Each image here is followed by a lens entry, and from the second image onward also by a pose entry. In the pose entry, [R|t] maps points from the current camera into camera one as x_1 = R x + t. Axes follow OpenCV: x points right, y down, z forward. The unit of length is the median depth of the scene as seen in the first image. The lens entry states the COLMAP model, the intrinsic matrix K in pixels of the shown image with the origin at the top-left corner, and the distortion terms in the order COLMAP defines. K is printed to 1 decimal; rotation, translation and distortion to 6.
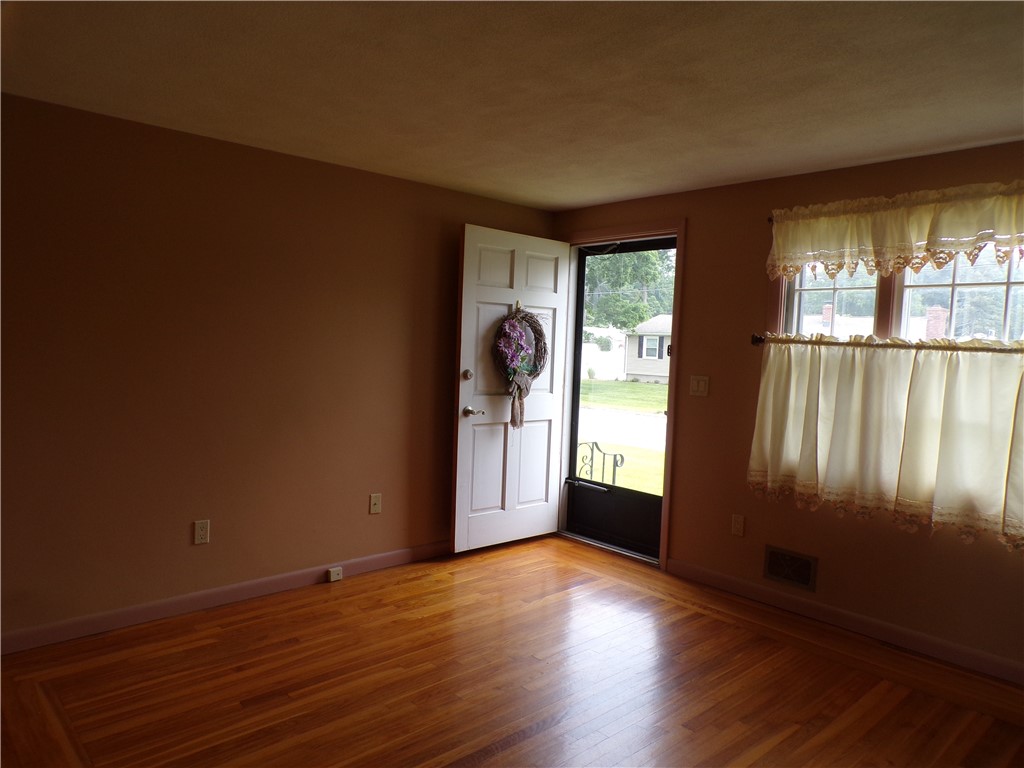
lens RADIAL K [[700.4, 0, 520.1], [0, 700.4, 383.0], [0, 0, 1]] dist [-0.012340, 0.012612]
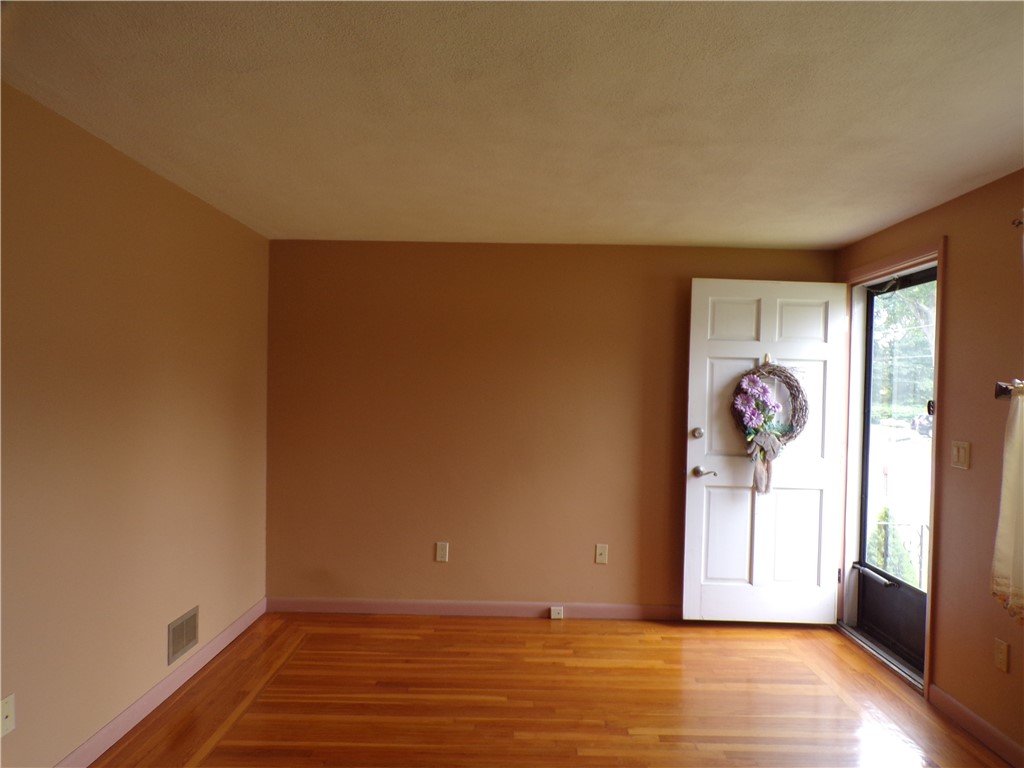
lens RADIAL K [[700.4, 0, 521.9], [0, 700.4, 391.4], [0, 0, 1]] dist [-0.012340, 0.012612]
pose [[0.734669, -0.016340, -0.678229, 0.403036], [-0.037908, 0.997159, -0.065086, 0.002584], [0.677366, 0.073527, 0.731962, 0.129343]]
